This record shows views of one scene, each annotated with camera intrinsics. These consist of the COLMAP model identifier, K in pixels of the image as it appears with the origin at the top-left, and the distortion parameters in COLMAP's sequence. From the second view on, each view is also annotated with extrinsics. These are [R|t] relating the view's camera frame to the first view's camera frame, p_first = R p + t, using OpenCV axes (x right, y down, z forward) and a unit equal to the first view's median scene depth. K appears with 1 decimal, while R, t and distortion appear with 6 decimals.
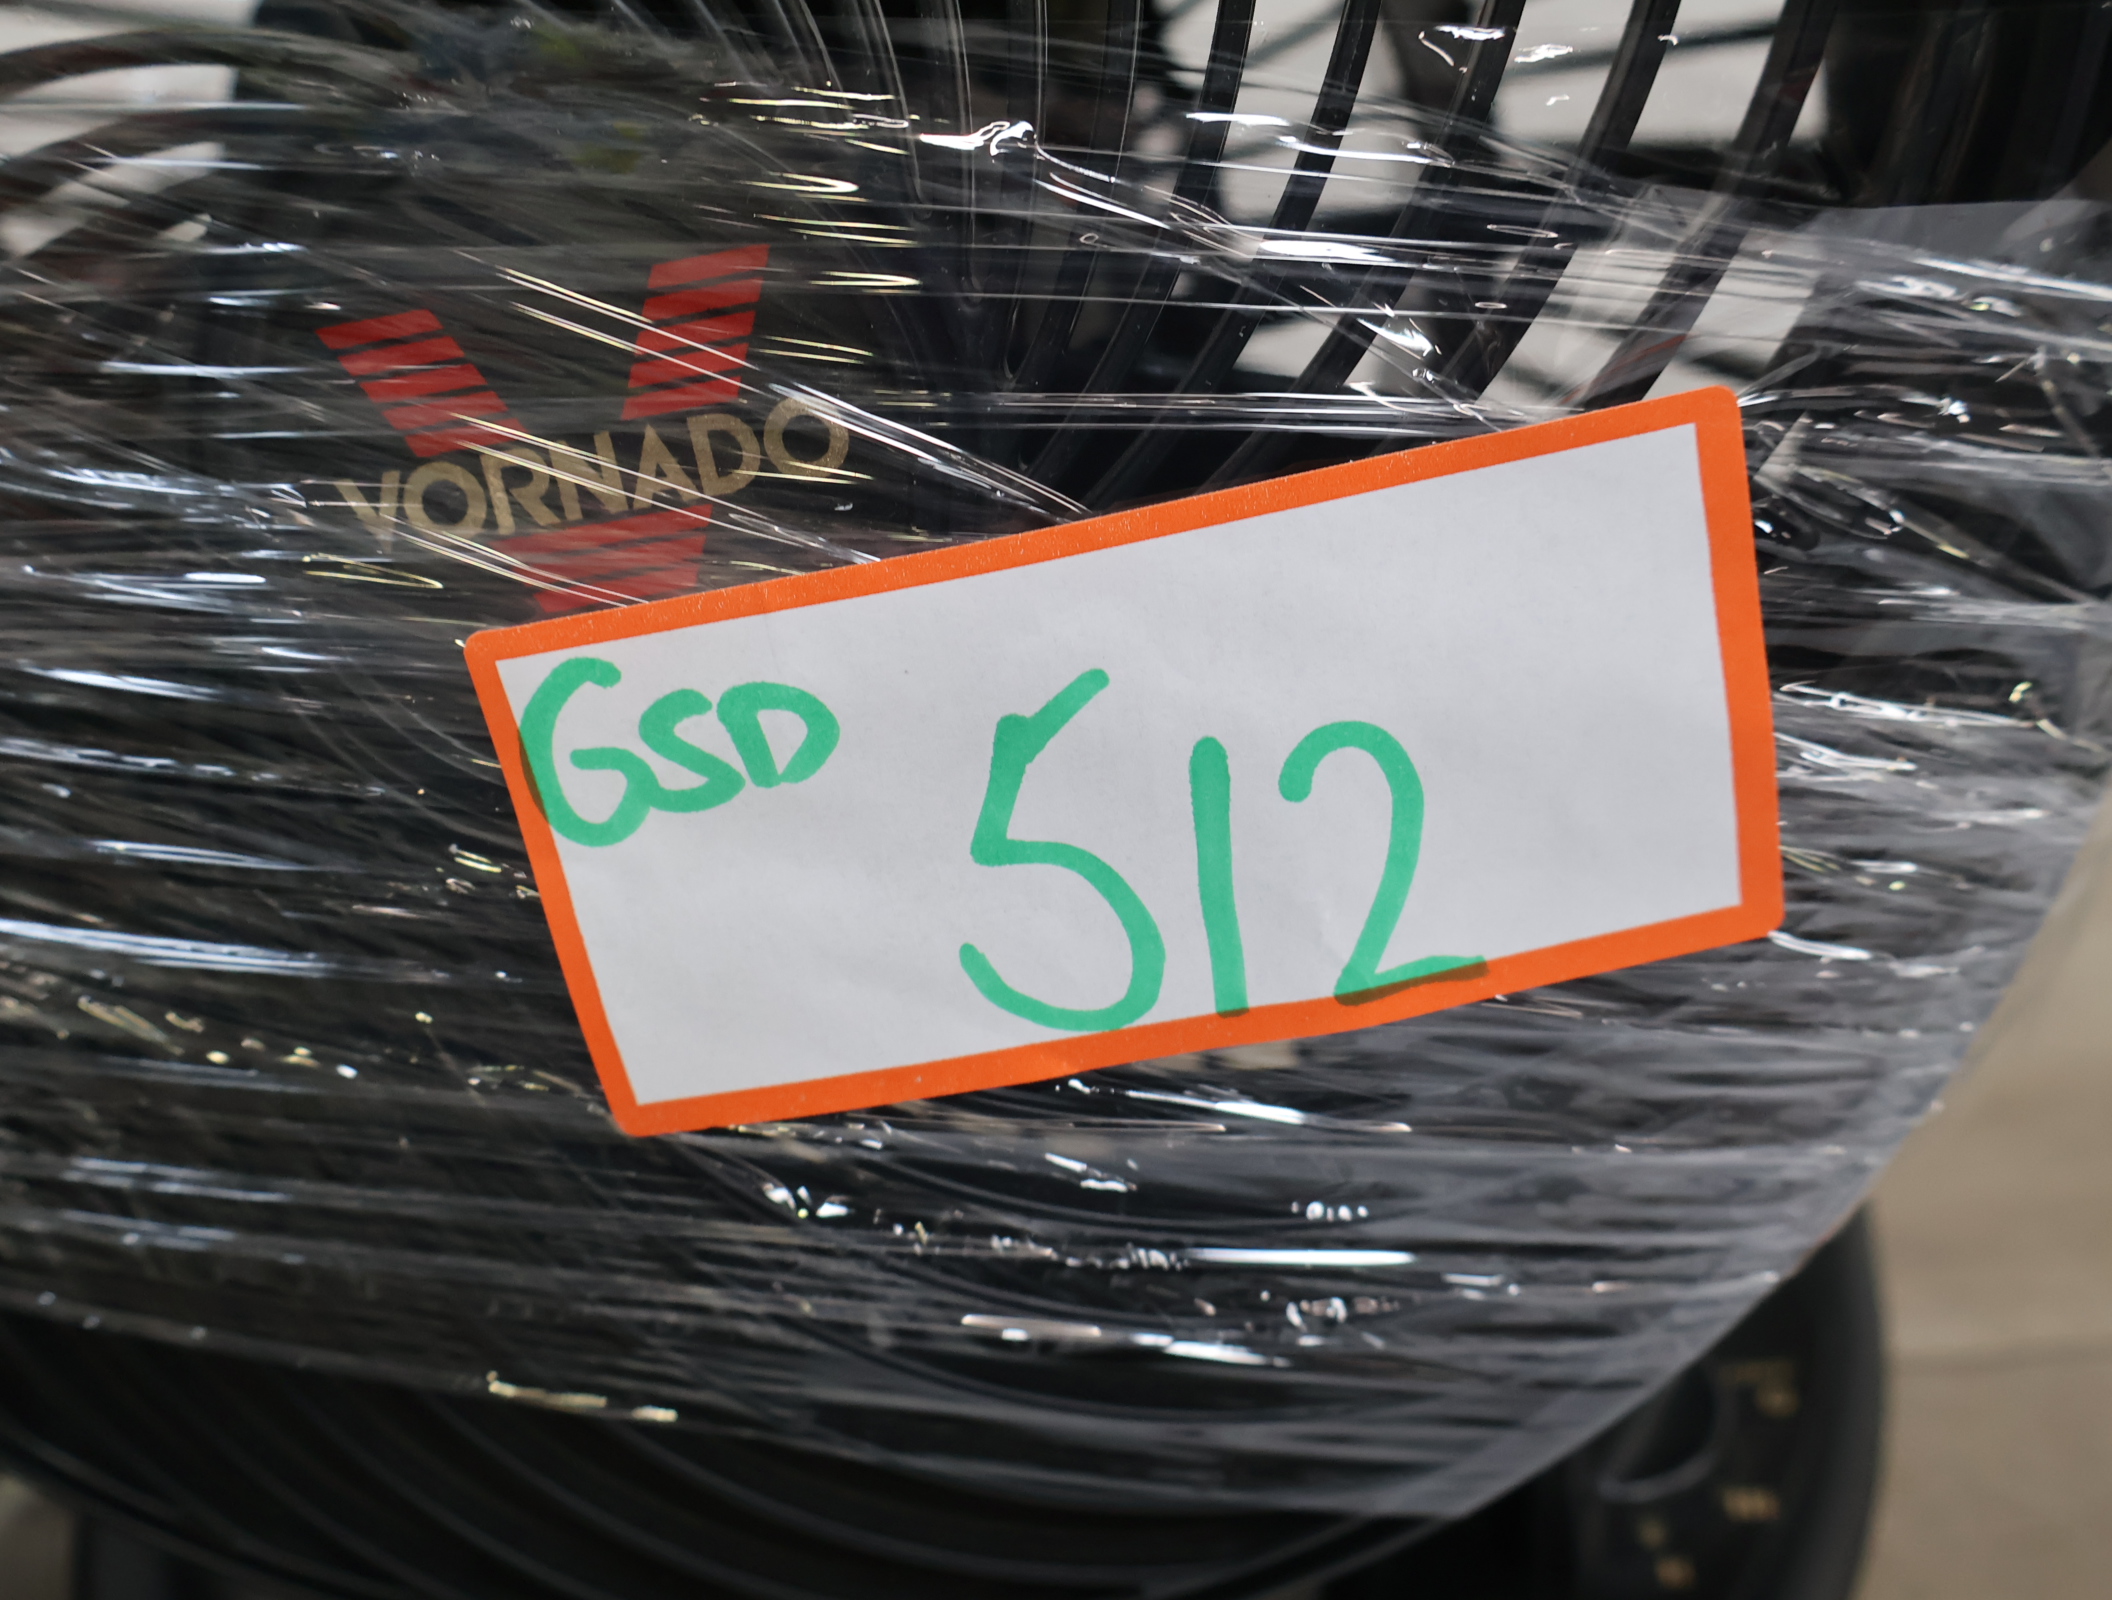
lens RADIAL K [[2160.7, 0, 1059.2], [0, 2160.7, 820.3], [0, 0, 1]] dist [0.014775, 0.000000]
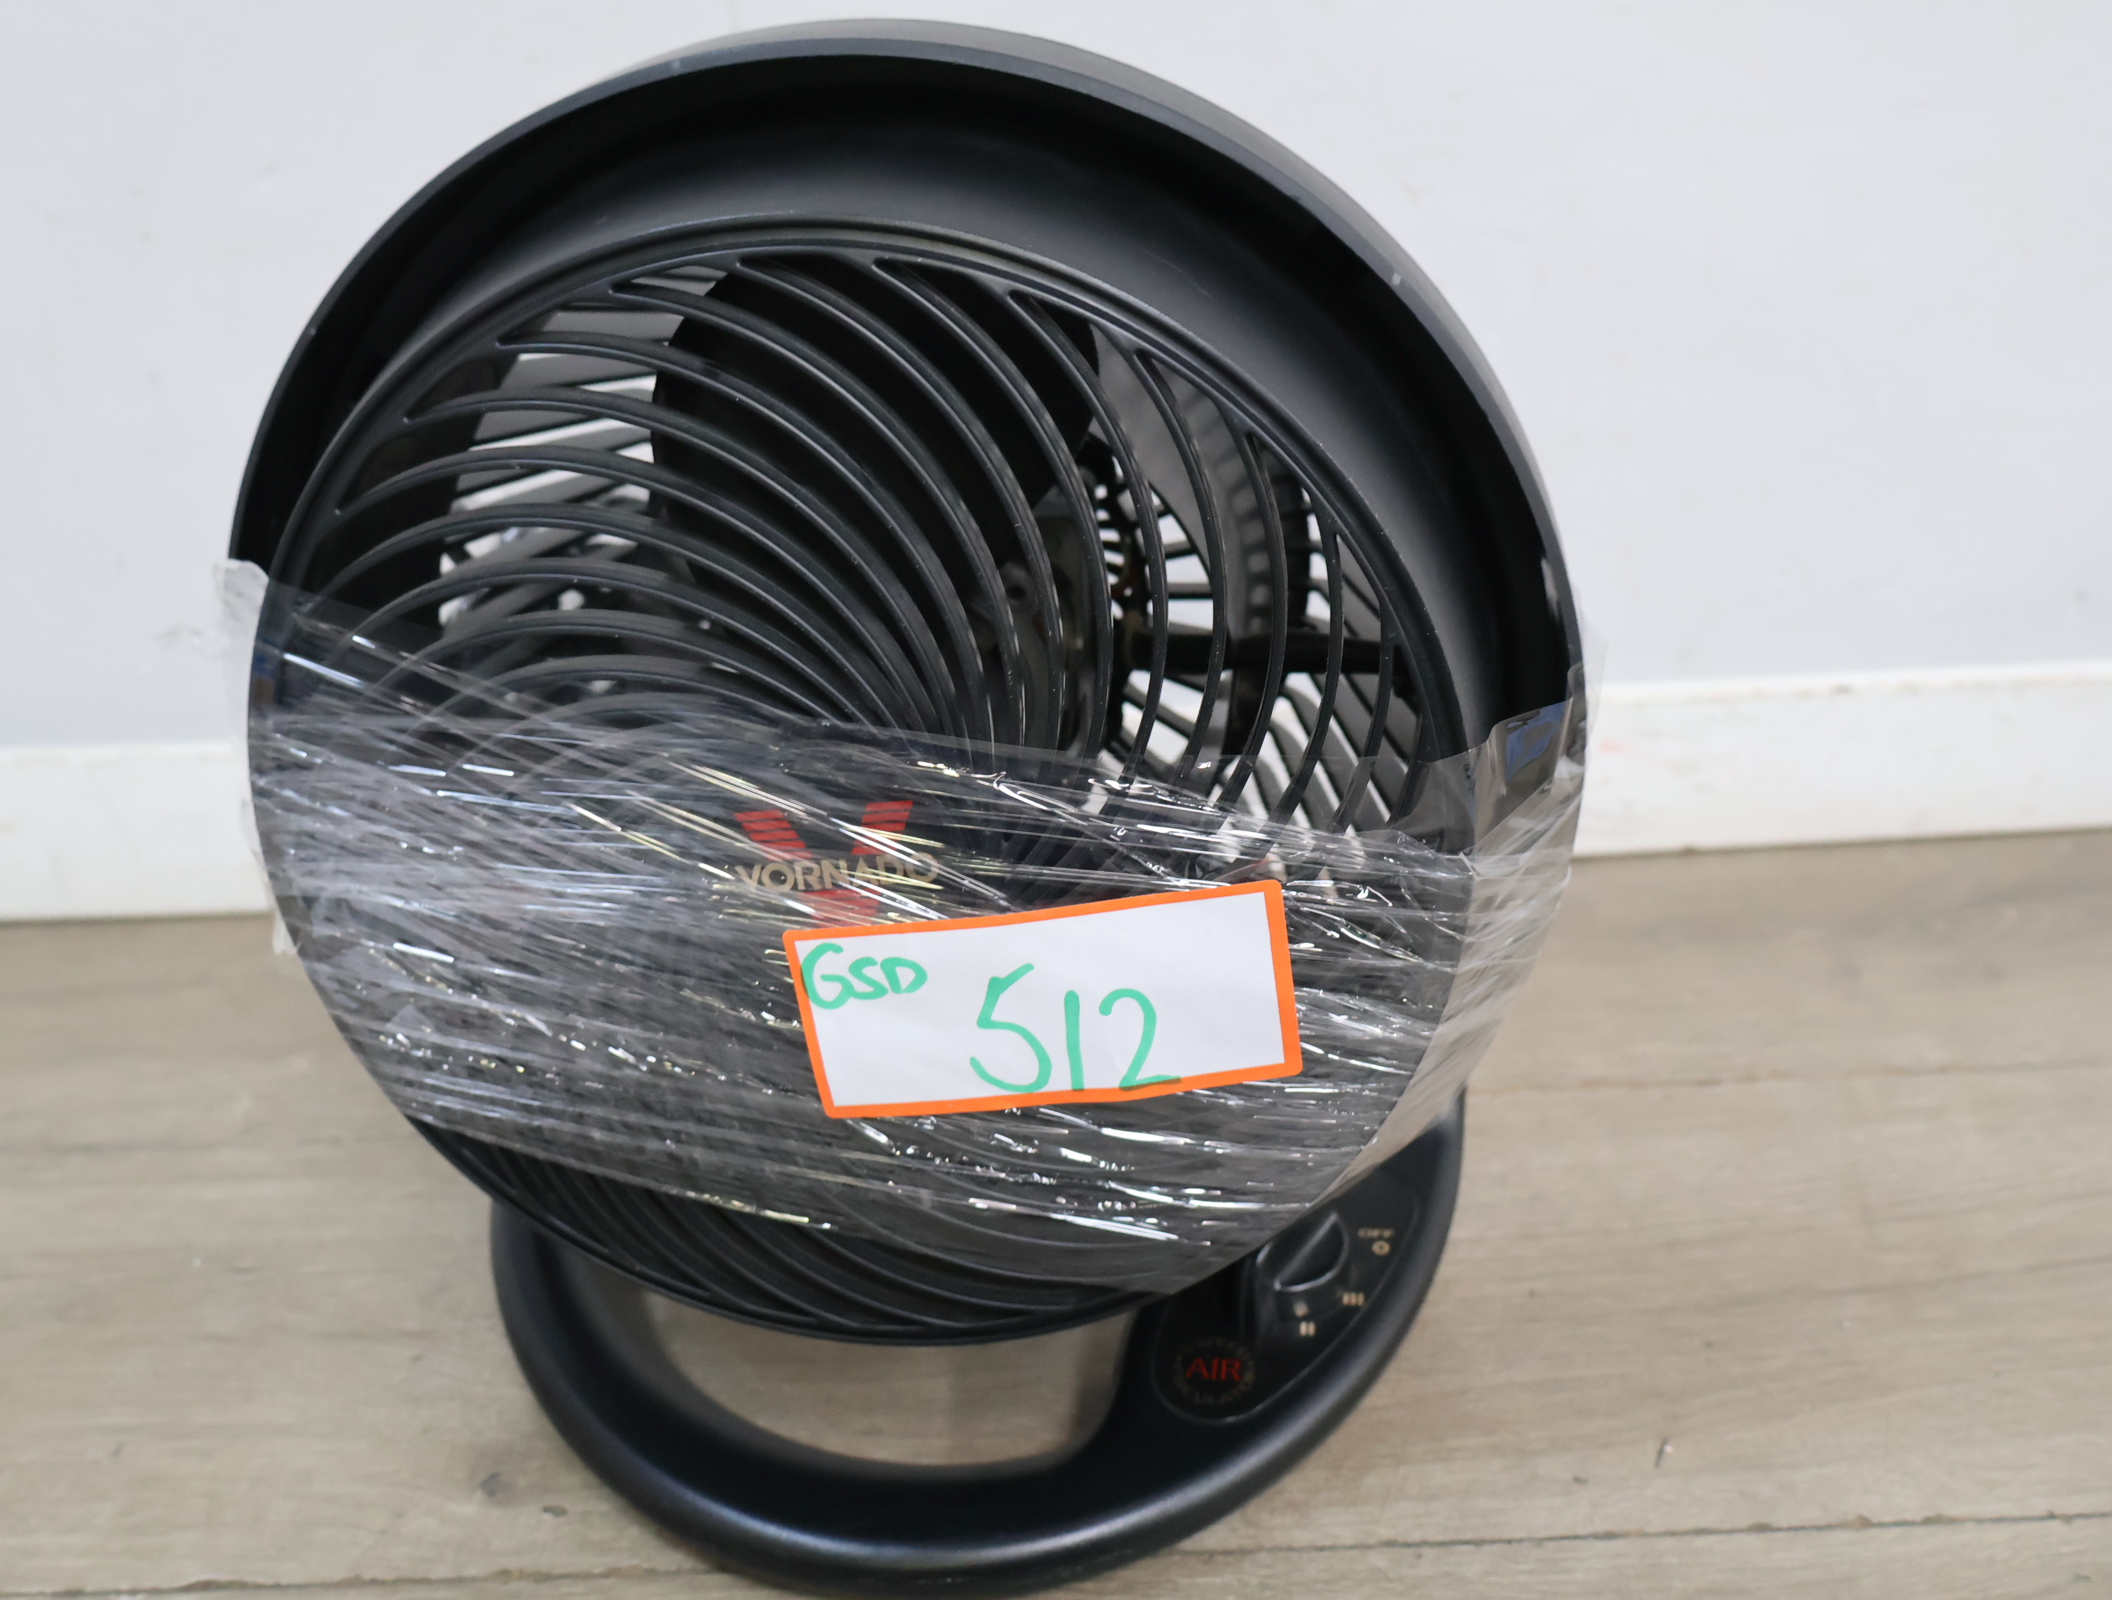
lens RADIAL K [[2160.7, 0, 1042.0], [0, 2160.7, 830.6], [0, 0, 1]] dist [0.014775, 0.000000]
pose [[0.997548, 0.068161, -0.015884, 0.059674], [-0.065991, 0.991639, 0.110897, -0.491074], [0.023310, -0.109577, 0.993705, -1.468204]]
